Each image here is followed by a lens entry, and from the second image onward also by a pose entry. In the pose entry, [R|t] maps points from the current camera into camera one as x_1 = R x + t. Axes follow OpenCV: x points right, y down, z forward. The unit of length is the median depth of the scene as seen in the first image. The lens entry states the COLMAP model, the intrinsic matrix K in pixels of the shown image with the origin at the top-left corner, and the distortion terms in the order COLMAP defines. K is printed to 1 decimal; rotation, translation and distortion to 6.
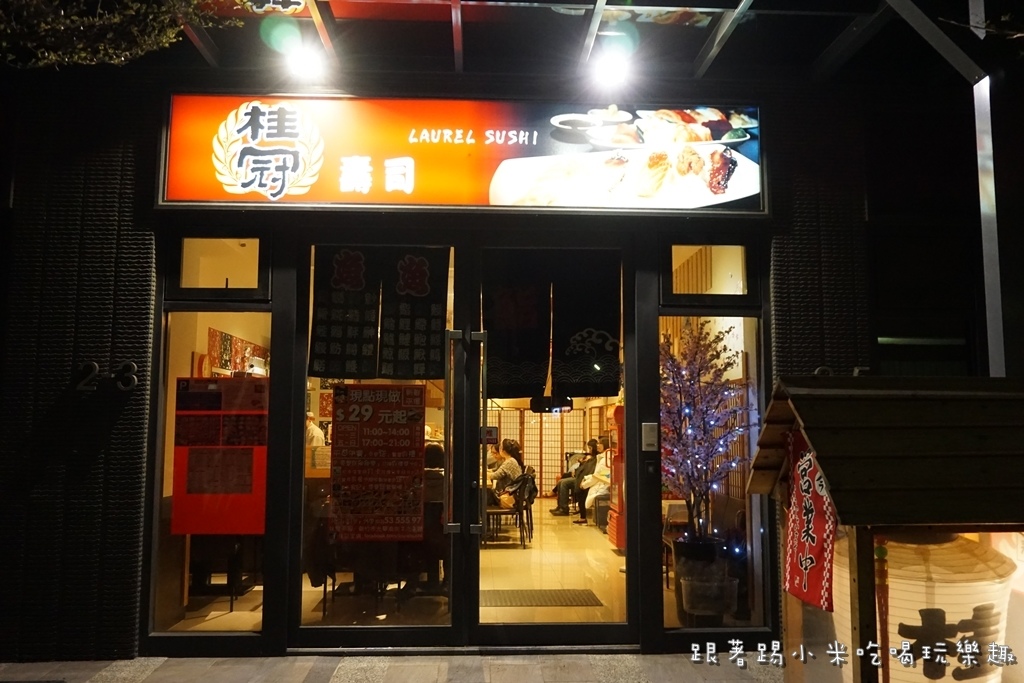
lens RADIAL K [[838.4, 0, 513.1], [0, 838.4, 341.4], [0, 0, 1]] dist [-0.012407, -0.001658]
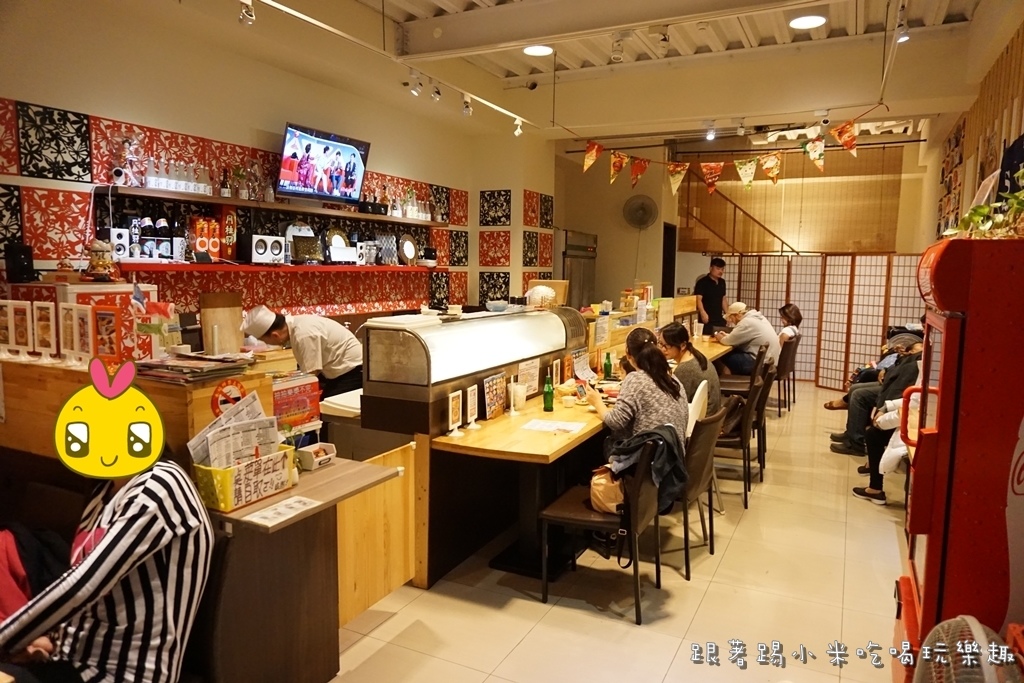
lens RADIAL K [[689.1, 0, 512.6], [0, 689.1, 340.5], [0, 0, 1]] dist [-0.003675, -0.000565]
pose [[0.874411, 0.061954, -0.481214, 0.103885], [0.038325, 0.979895, 0.195798, 0.054919], [0.483669, -0.189650, 0.854457, 0.703527]]
